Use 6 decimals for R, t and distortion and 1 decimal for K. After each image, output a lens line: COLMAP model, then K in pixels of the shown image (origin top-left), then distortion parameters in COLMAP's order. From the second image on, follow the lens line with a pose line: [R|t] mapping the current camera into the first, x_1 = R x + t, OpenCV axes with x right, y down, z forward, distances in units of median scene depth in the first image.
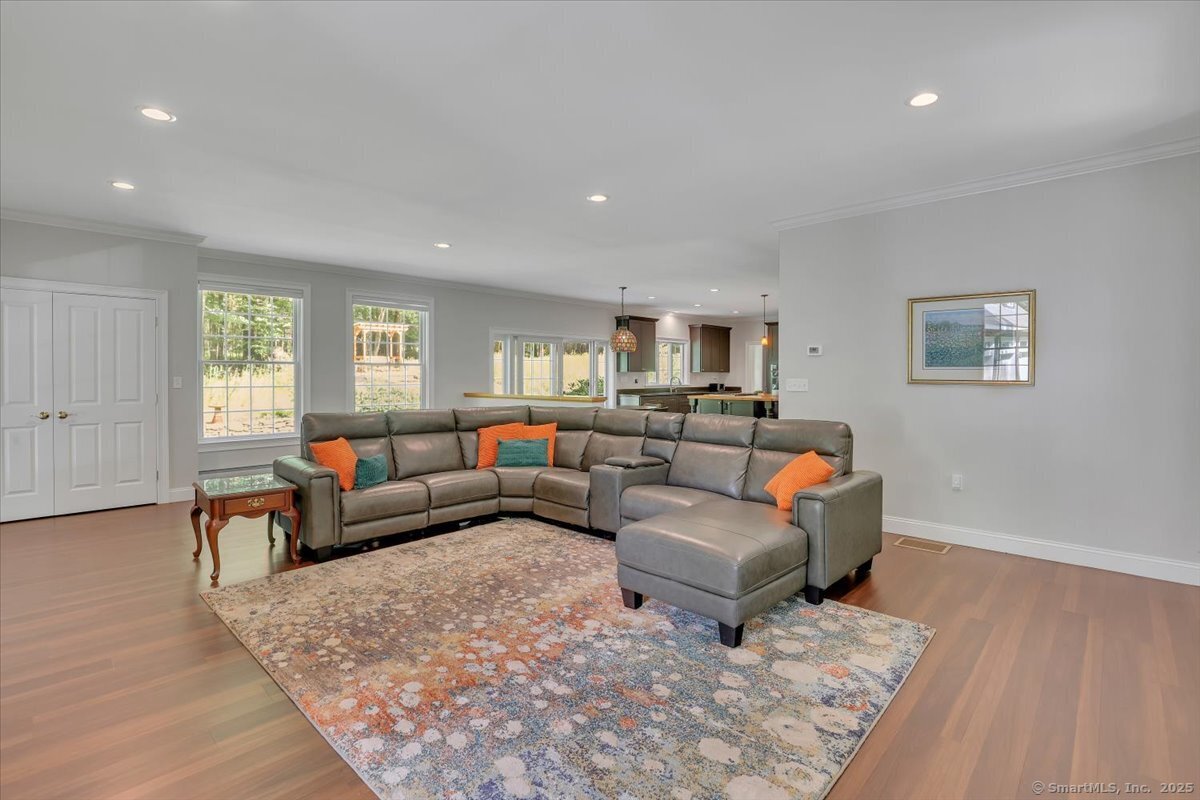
lens RADIAL K [[557.6, 0, 601.9], [0, 557.6, 376.4], [0, 0, 1]] dist [-0.034726, -0.000051]
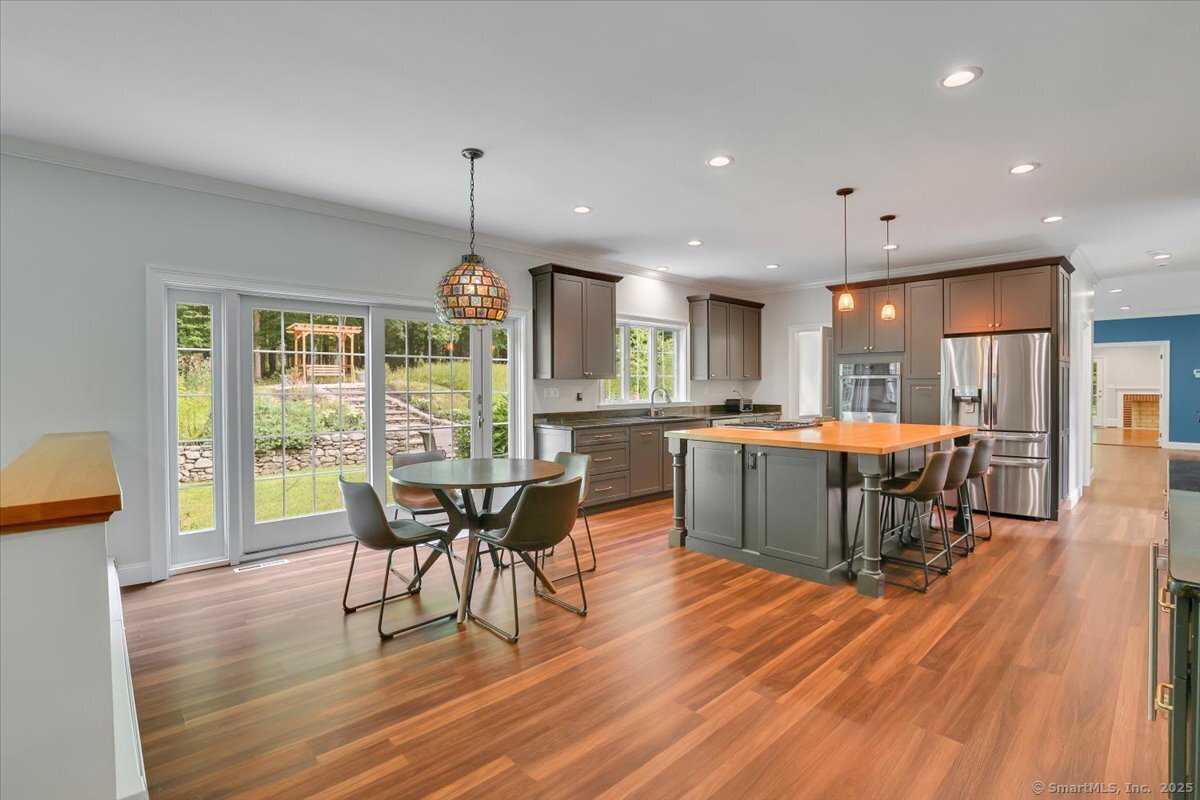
lens RADIAL K [[551.9, 0, 600.7], [0, 551.9, 391.5], [0, 0, 1]] dist [-0.024843, 0.000844]
pose [[0.998448, -0.004978, -0.055465, 0.107661], [0.005342, 0.999965, 0.006404, 0.000259], [0.055431, -0.006690, 0.998440, 0.474446]]
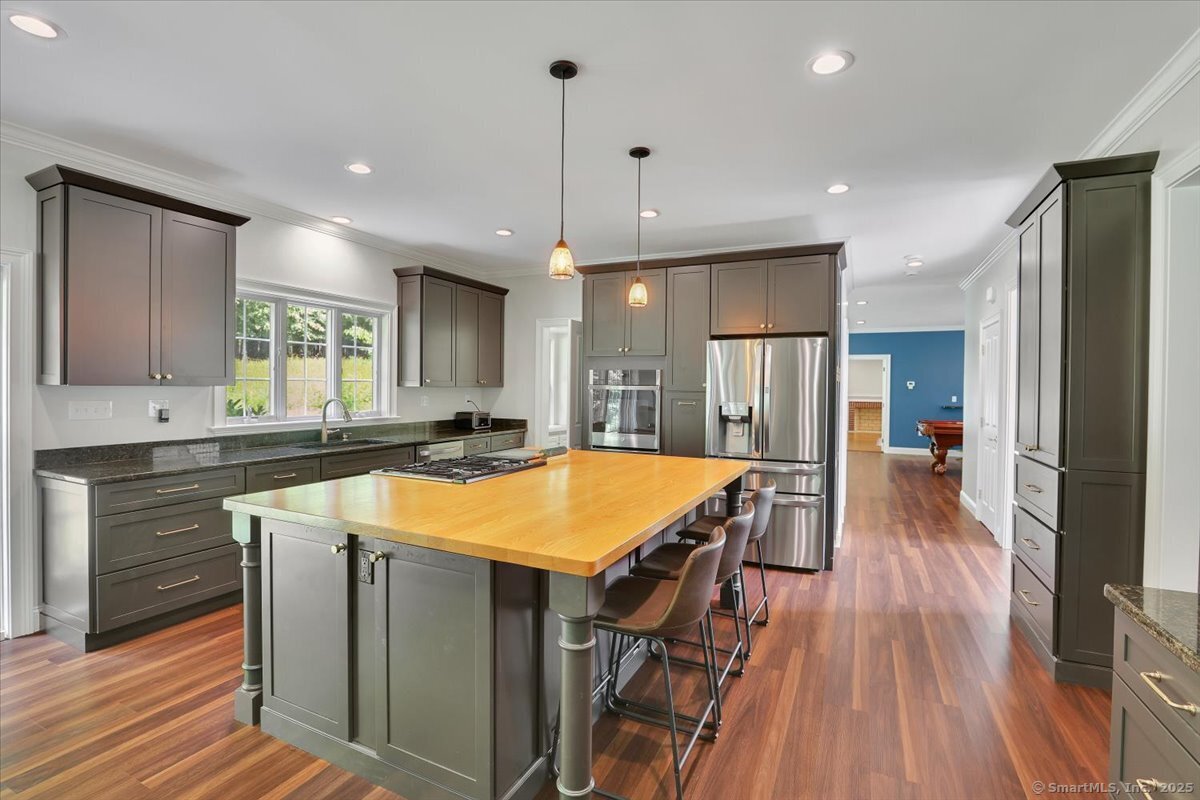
lens RADIAL K [[551.9, 0, 600.7], [0, 551.9, 391.5], [0, 0, 1]] dist [-0.024843, 0.000844]
pose [[0.951098, 0.004907, 0.308849, 0.192022], [-0.007090, 0.999957, 0.005947, -0.007978], [-0.308807, -0.007846, 0.951092, 0.629952]]
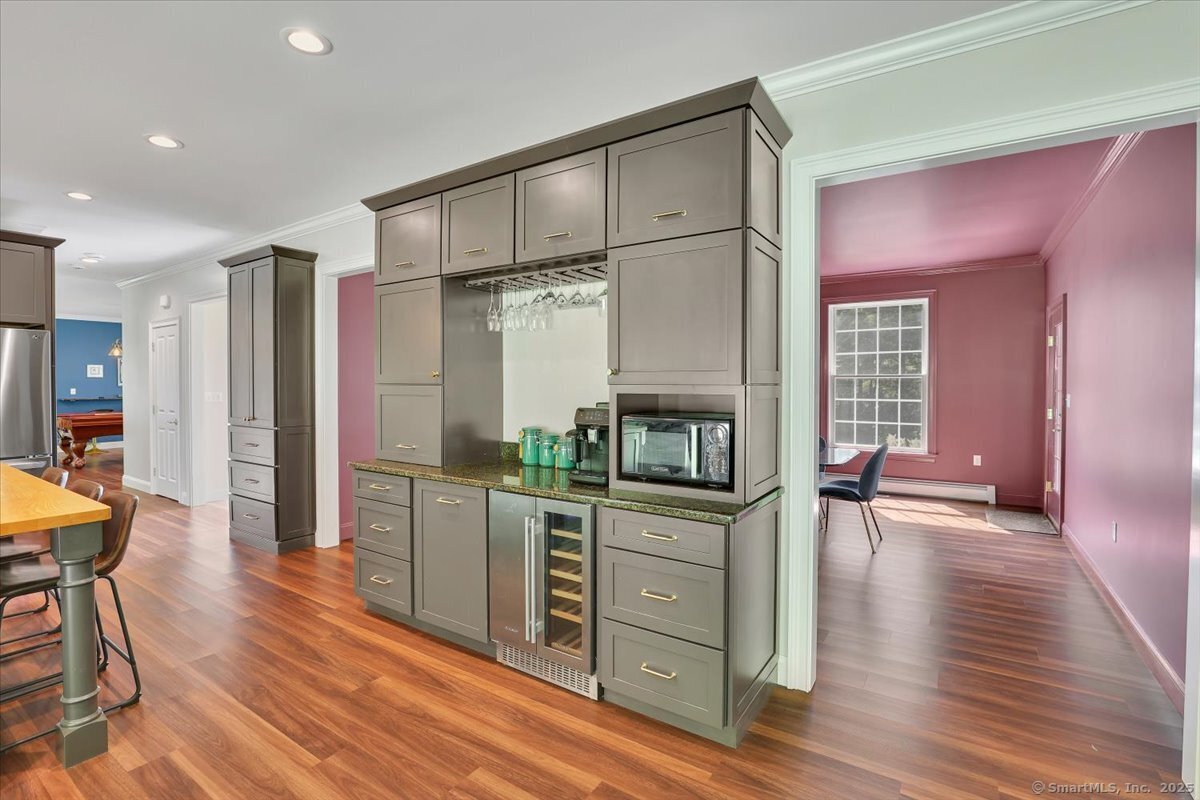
lens RADIAL K [[551.9, 0, 600.7], [0, 551.9, 391.5], [0, 0, 1]] dist [-0.024843, 0.000844]
pose [[-0.175685, -0.010115, 0.984394, 0.044283], [-0.001021, 0.999949, 0.010092, -0.005665], [-0.984446, 0.000768, -0.175686, 0.629843]]
